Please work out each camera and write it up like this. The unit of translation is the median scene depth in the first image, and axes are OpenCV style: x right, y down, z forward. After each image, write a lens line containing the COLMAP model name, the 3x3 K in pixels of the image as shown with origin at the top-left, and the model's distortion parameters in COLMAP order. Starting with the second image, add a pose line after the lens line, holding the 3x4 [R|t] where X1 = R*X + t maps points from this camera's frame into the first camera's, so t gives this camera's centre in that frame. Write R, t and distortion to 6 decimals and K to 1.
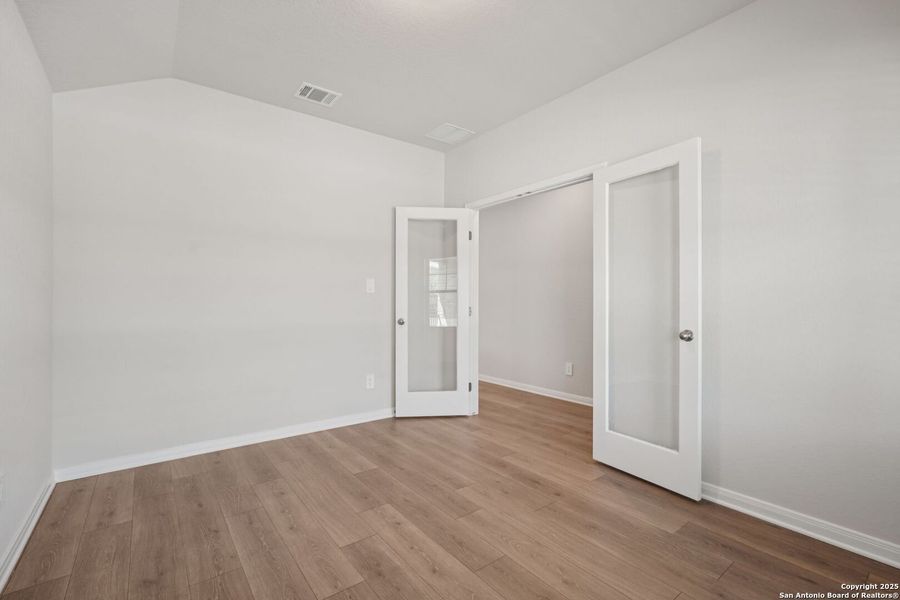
lens RADIAL K [[400.3, 0, 450.0], [0, 400.3, 300.0], [0, 0, 1]] dist [-0.001372, 0.000295]
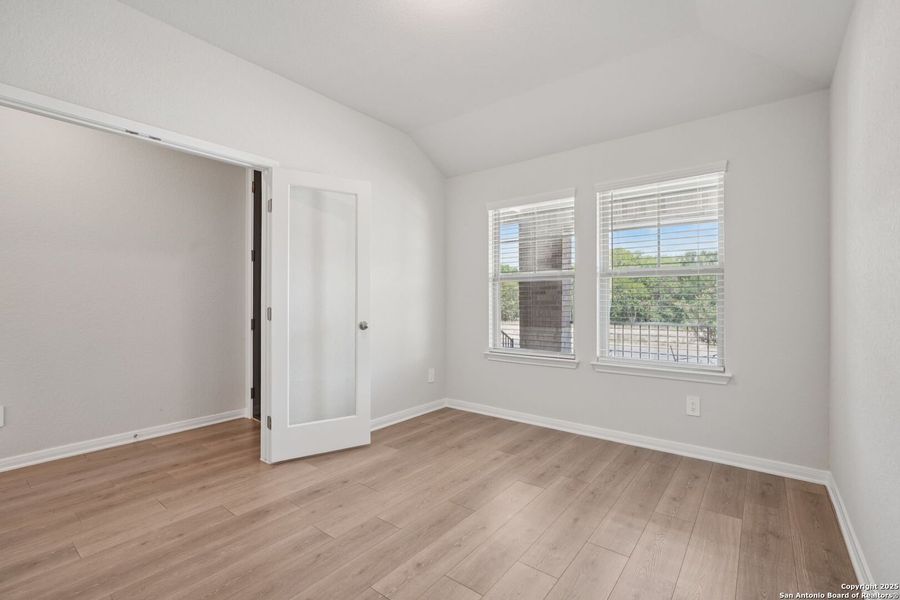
lens RADIAL K [[396.6, 0, 452.2], [0, 396.6, 295.8], [0, 0, 1]] dist [0.000013, 0.000933]
pose [[-0.245407, 0.015471, 0.969297, -0.783226], [-0.004874, 0.999840, -0.017192, 0.008095], [-0.969408, -0.008944, -0.245292, 0.931443]]
